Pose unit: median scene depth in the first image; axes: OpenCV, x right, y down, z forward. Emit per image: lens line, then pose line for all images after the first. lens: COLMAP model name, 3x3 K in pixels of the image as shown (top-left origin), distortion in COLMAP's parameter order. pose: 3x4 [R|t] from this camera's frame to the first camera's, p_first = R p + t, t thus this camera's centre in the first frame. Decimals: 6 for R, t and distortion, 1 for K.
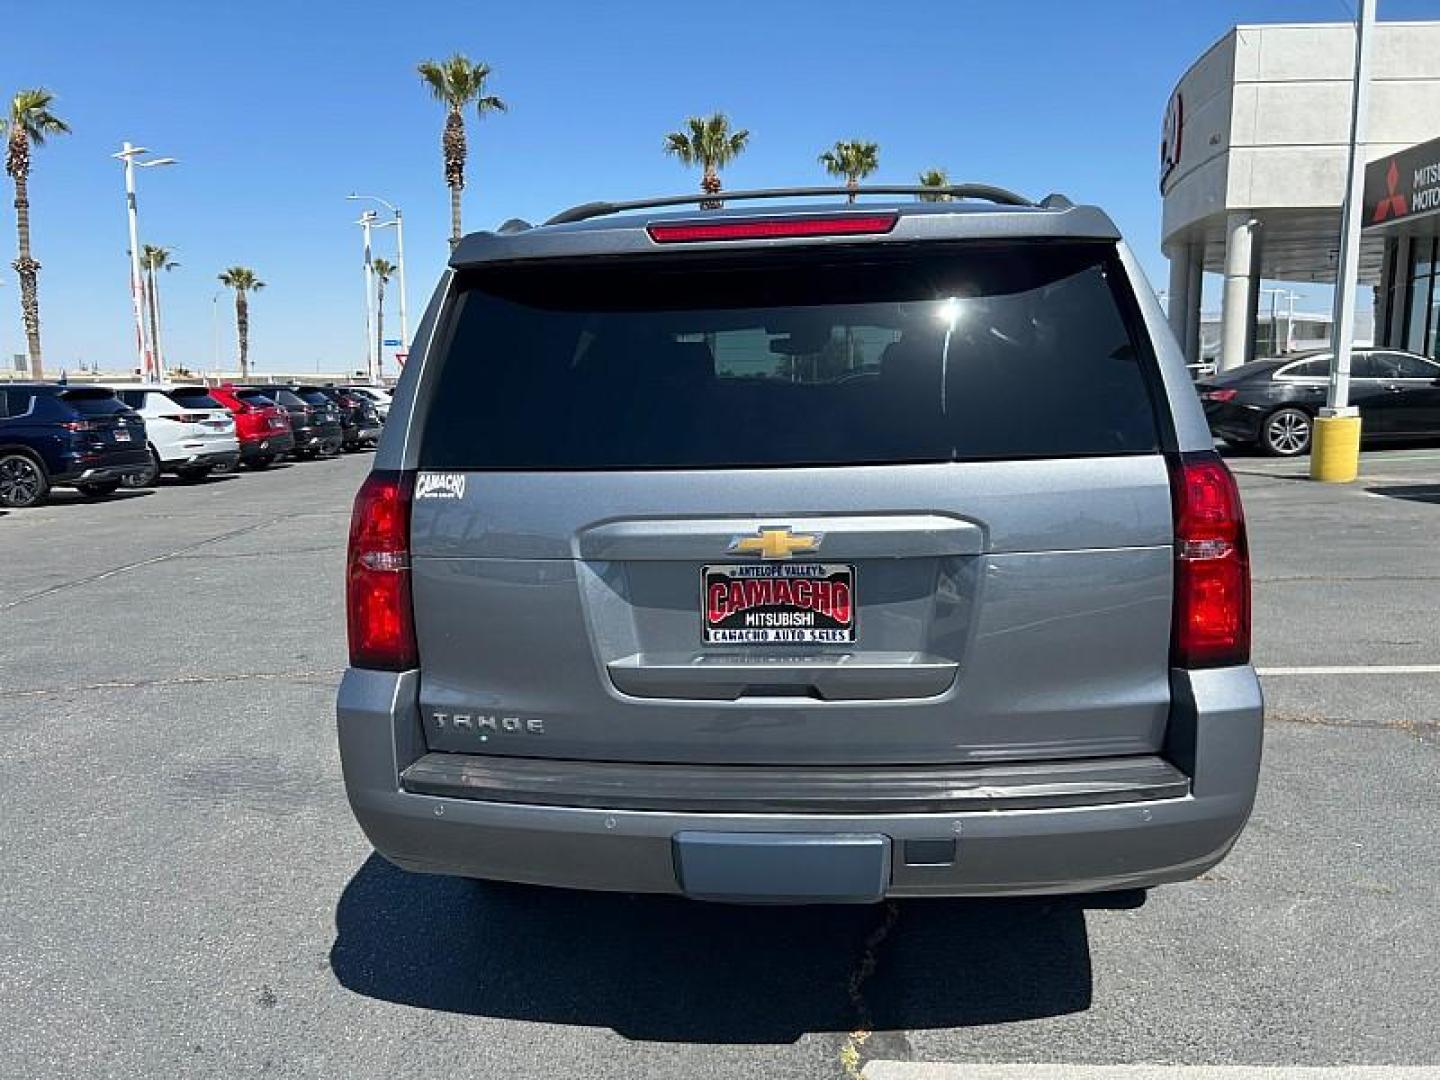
lens RADIAL K [[1086.2, 0, 717.2], [0, 1086.2, 533.1], [0, 0, 1]] dist [0.042818, -0.042012]
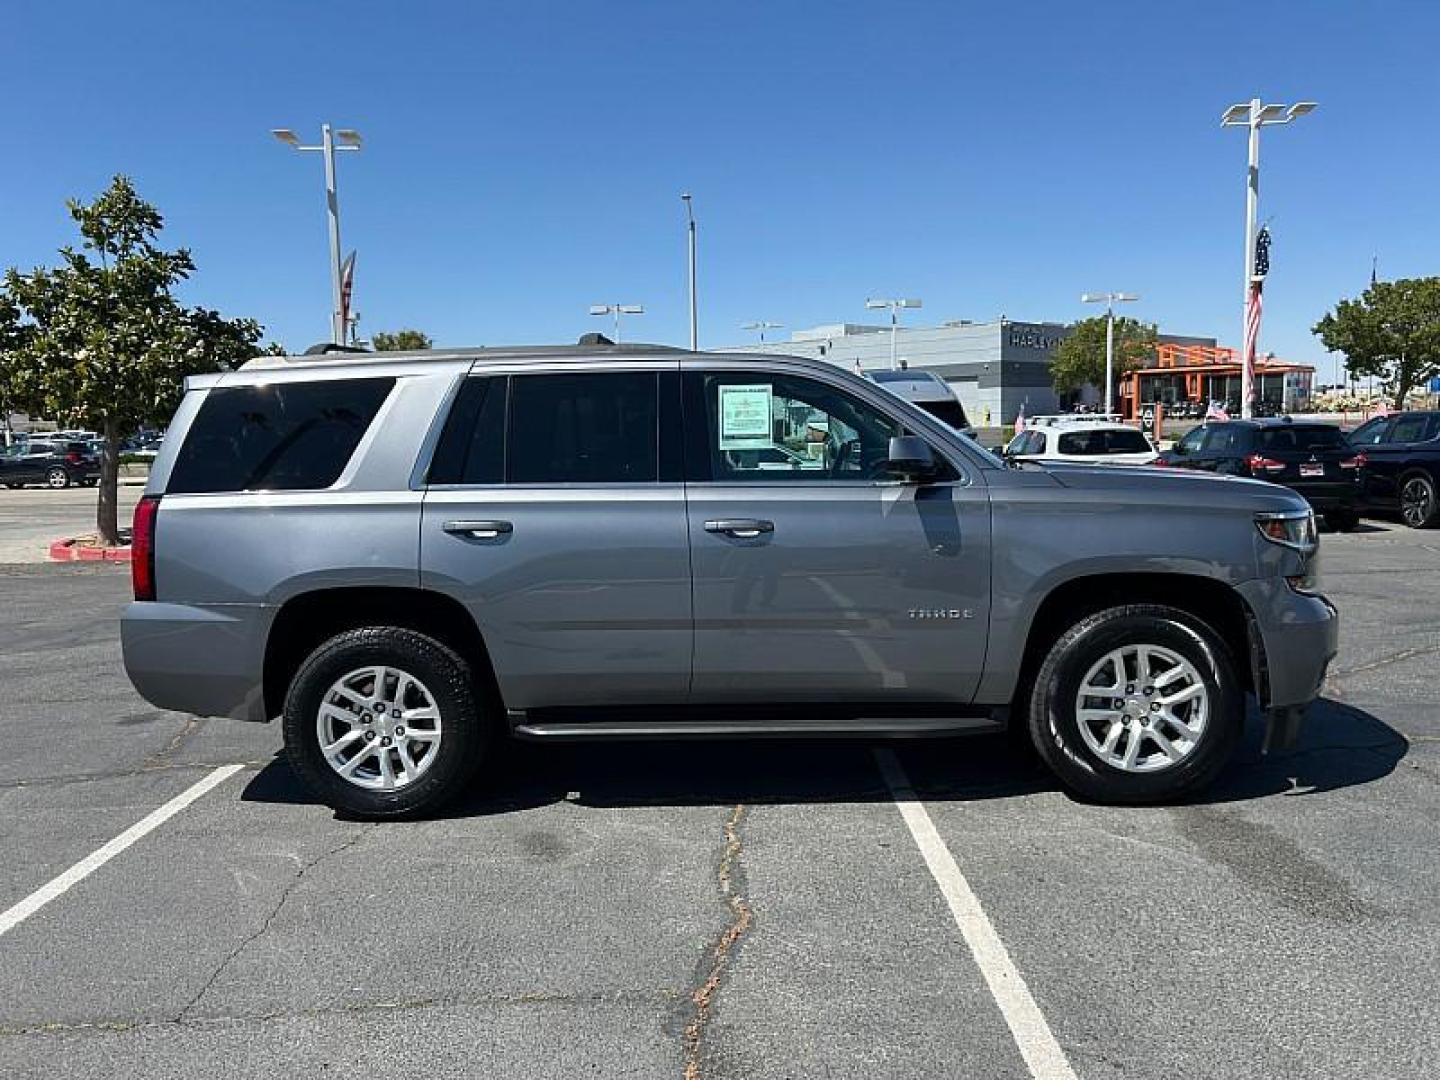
lens RADIAL K [[1086.2, 0, 718.4], [0, 1086.2, 541.8], [0, 0, 1]] dist [0.042818, -0.042012]
pose [[0.055596, 0.115655, -0.991732, 2.421911], [-0.116139, 0.987275, 0.108625, -0.316745], [0.991676, 0.109140, 0.068320, 1.830784]]
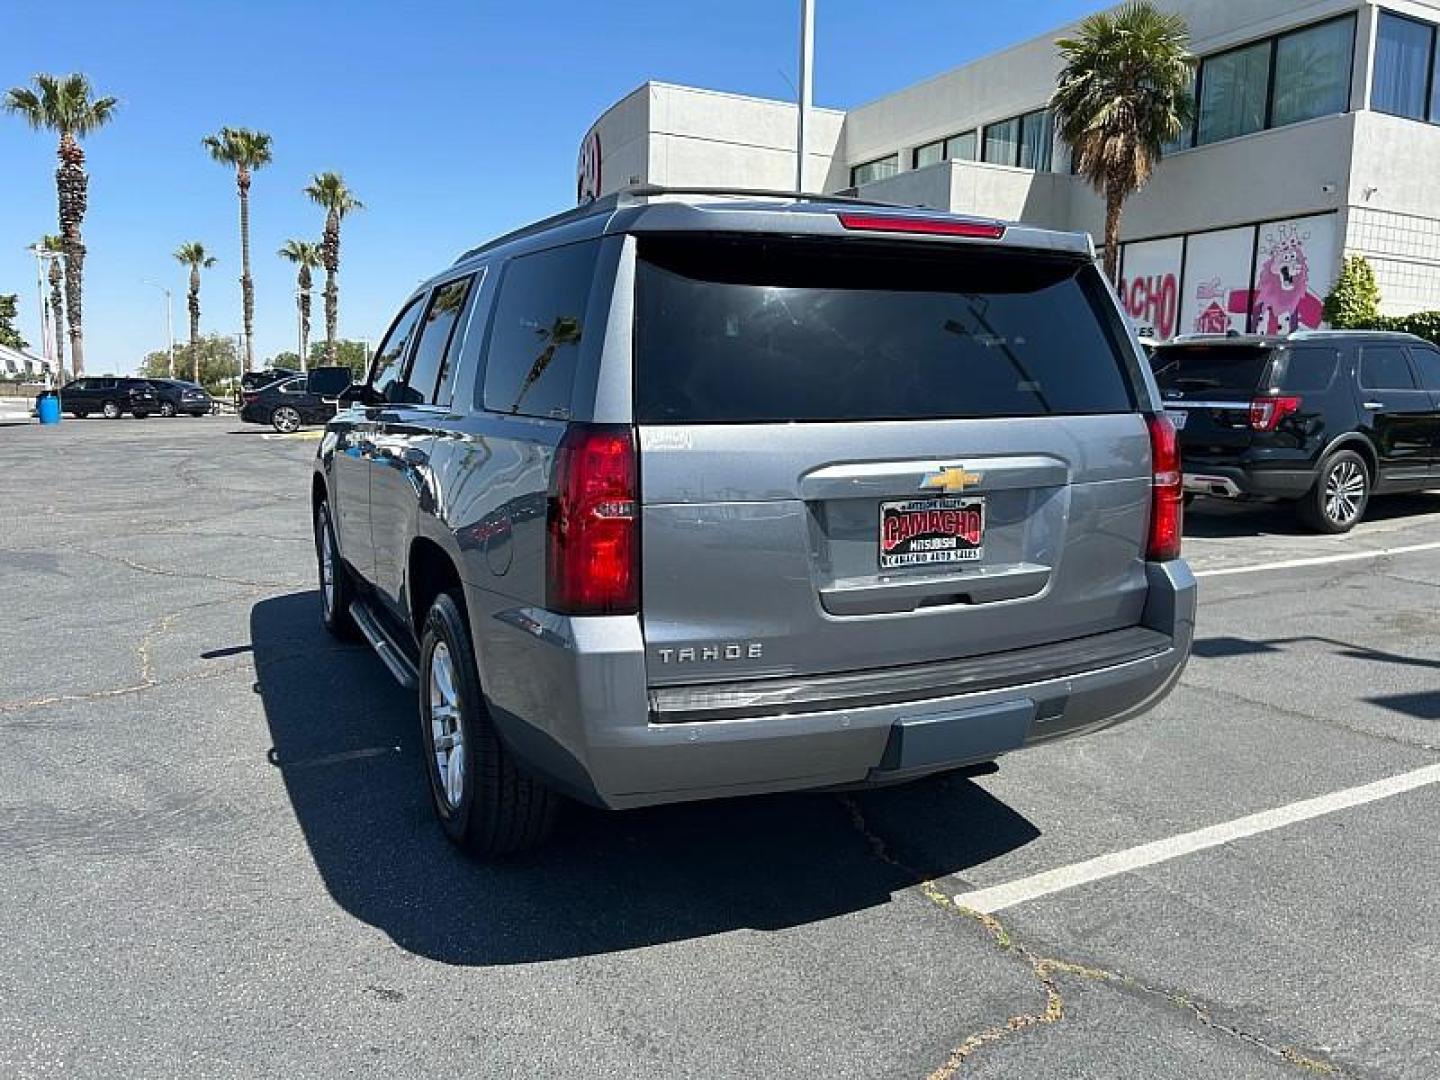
lens RADIAL K [[1086.2, 0, 713.1], [0, 1086.2, 550.5], [0, 0, 1]] dist [0.042818, -0.042012]
pose [[0.857806, -0.051026, 0.511434, -0.762827], [0.049310, 0.998640, 0.016930, 0.051450], [-0.511602, 0.010696, 0.859156, 0.059294]]
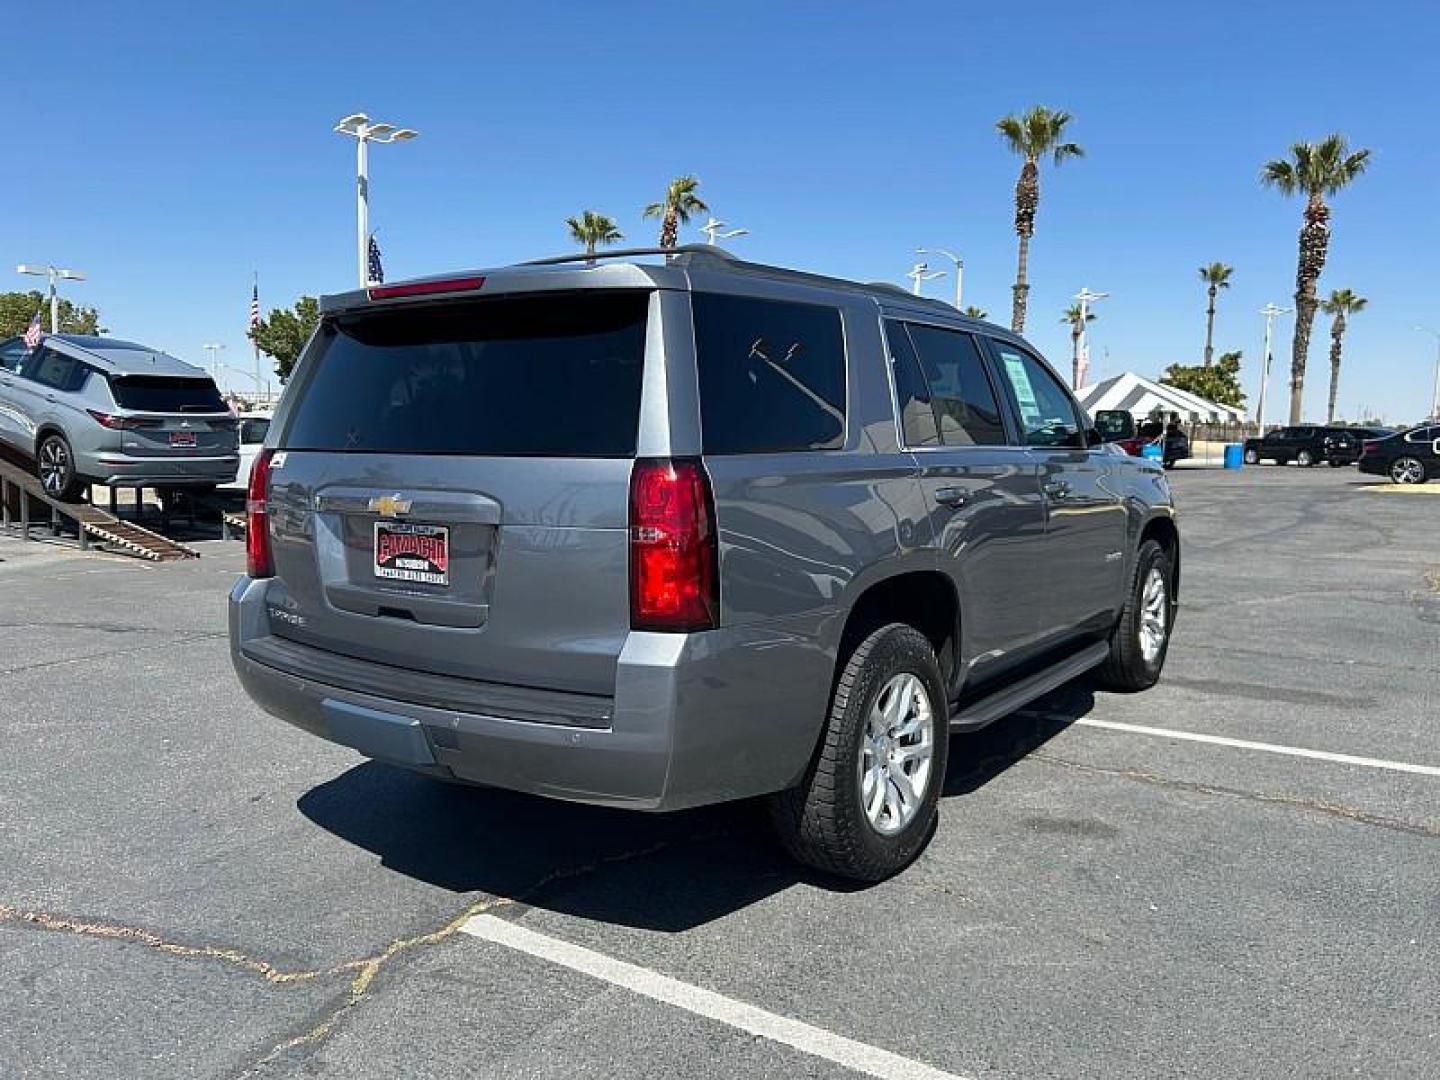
lens RADIAL K [[1086.2, 0, 726.5], [0, 1086.2, 531.8], [0, 0, 1]] dist [0.042818, -0.042012]
pose [[0.865487, 0.076367, -0.495076, 1.060663], [-0.097023, 0.995152, -0.016111, 0.020631], [0.491446, 0.061978, 0.868700, -0.025026]]
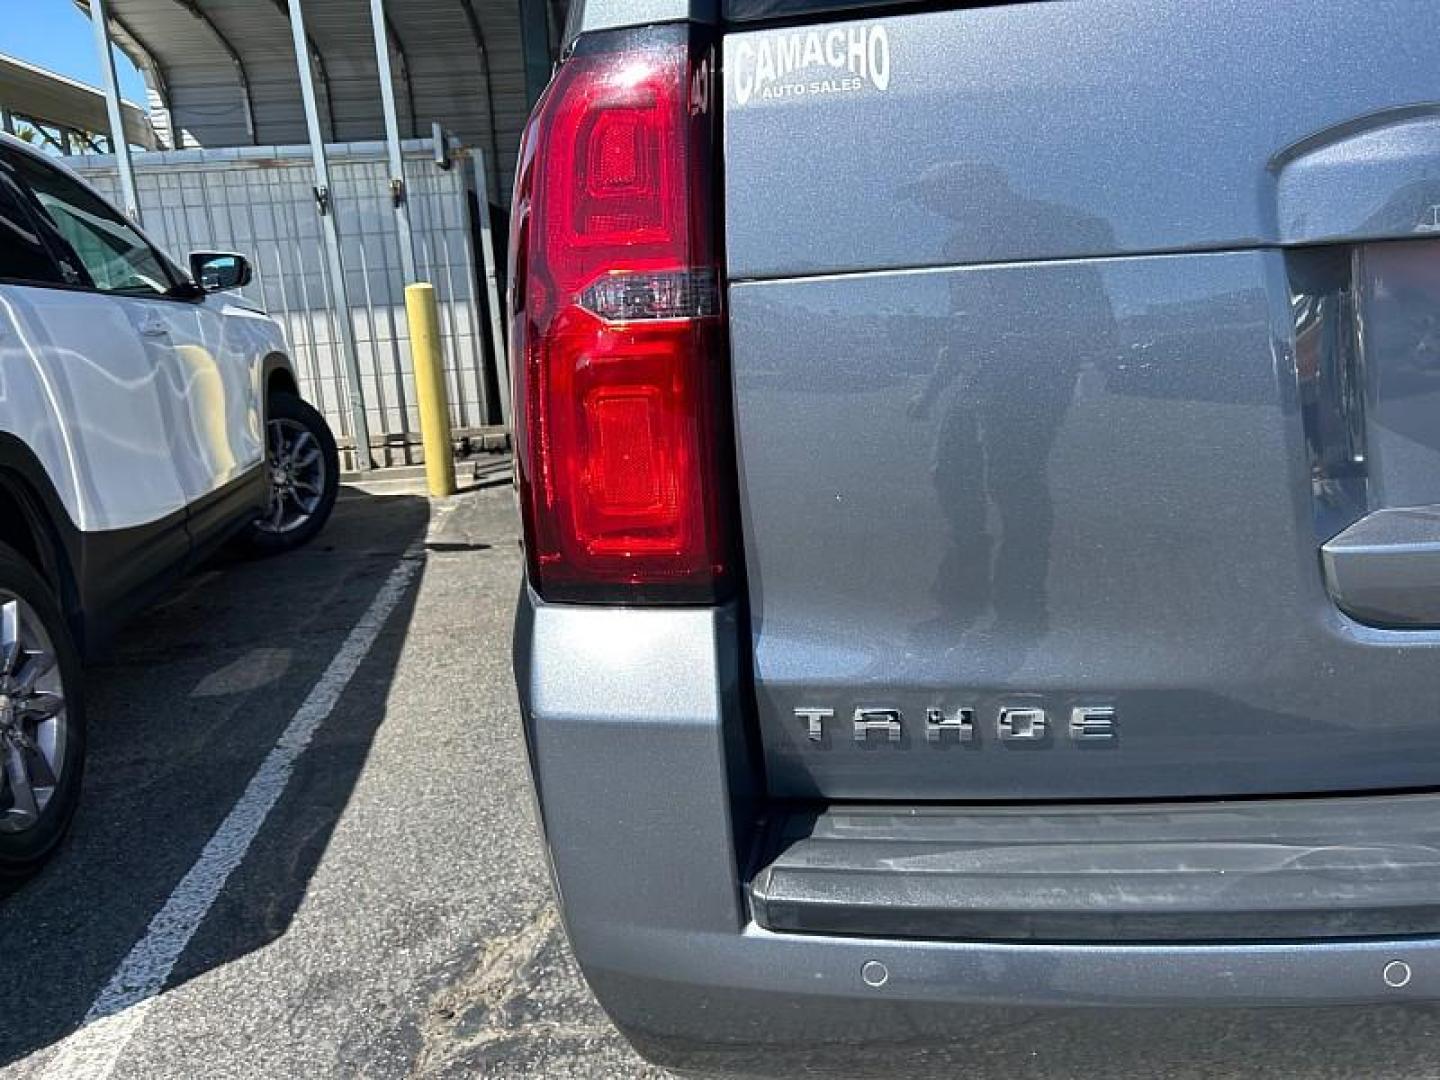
lens RADIAL K [[1086.2, 0, 721.3], [0, 1086.2, 537.4], [0, 0, 1]] dist [0.042818, -0.042012]
pose [[0.984811, -0.073878, 0.157127, -0.343582], [0.055208, 0.991233, 0.120034, 0.060833], [-0.164618, -0.109536, 0.980256, 0.650249]]
